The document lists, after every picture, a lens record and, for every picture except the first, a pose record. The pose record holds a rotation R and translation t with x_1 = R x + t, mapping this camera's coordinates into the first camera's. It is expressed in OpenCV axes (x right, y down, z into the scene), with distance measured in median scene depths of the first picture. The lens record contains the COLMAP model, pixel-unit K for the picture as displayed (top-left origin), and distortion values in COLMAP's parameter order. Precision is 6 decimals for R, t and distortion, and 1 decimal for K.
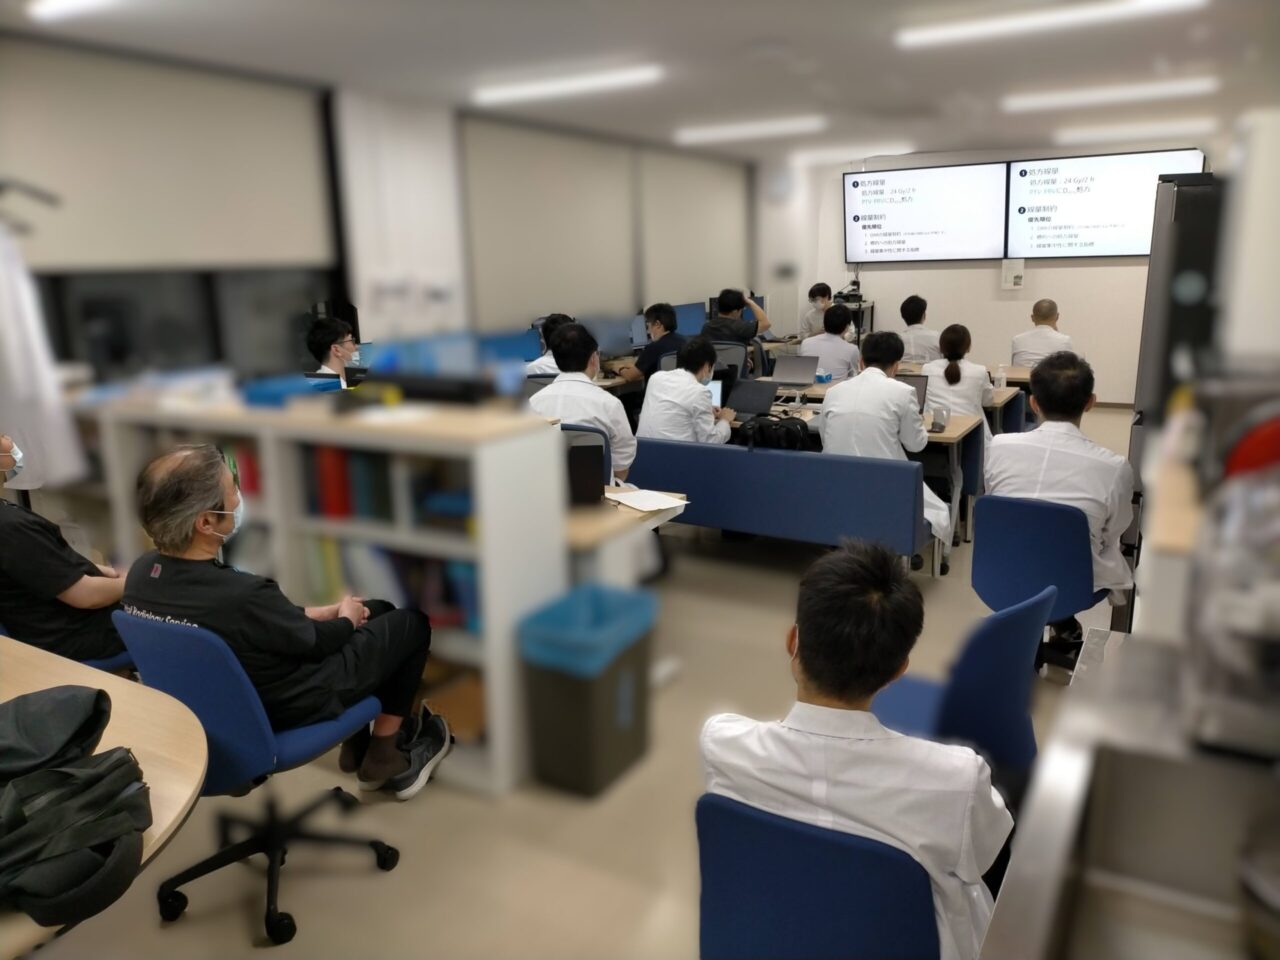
lens RADIAL K [[933.3, 0, 640.0], [0, 933.3, 480.0], [0, 0, 1]] dist [0.004488, -0.000458]
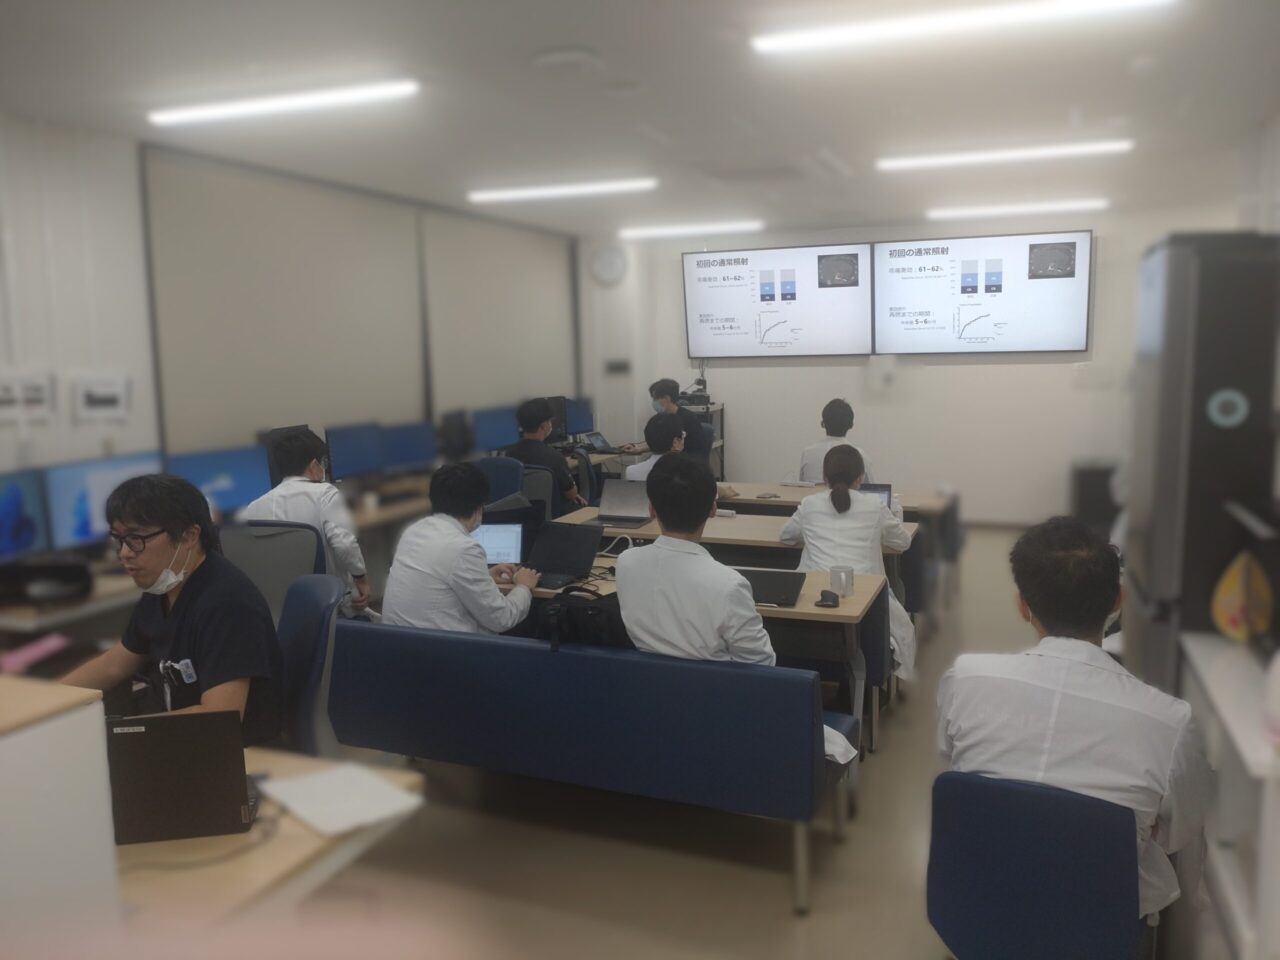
lens RADIAL K [[996.0, 0, 640.0], [0, 996.0, 480.0], [0, 0, 1]] dist [-0.004361, -0.001303]
pose [[0.986493, -0.012013, 0.163362, 0.039506], [0.028854, 0.994457, -0.101108, -0.045080], [-0.161241, 0.104456, 0.981372, 0.186303]]
